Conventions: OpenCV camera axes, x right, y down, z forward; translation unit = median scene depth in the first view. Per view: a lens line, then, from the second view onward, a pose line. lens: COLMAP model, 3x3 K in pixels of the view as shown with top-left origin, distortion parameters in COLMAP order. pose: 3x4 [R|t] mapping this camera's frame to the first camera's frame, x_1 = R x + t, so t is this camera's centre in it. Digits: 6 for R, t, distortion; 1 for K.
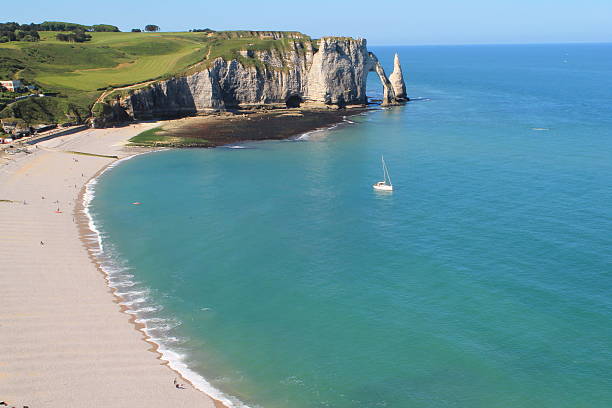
lens RADIAL K [[873.4, 0, 305.2], [0, 873.4, 203.6], [0, 0, 1]] dist [-0.043414, 0.081361]
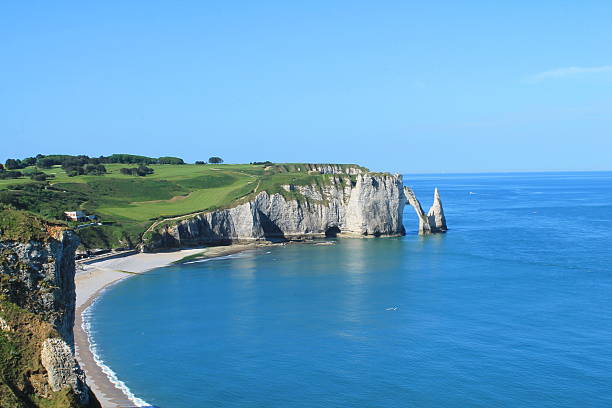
lens RADIAL K [[1015.2, 0, 306.2], [0, 1015.2, 204.4], [0, 0, 1]] dist [-0.003861, -0.006924]
pose [[0.993971, 0.005394, -0.109508, 0.091642], [-0.021224, 0.989363, -0.143909, 0.029816], [0.107567, 0.145366, 0.983513, -0.236492]]
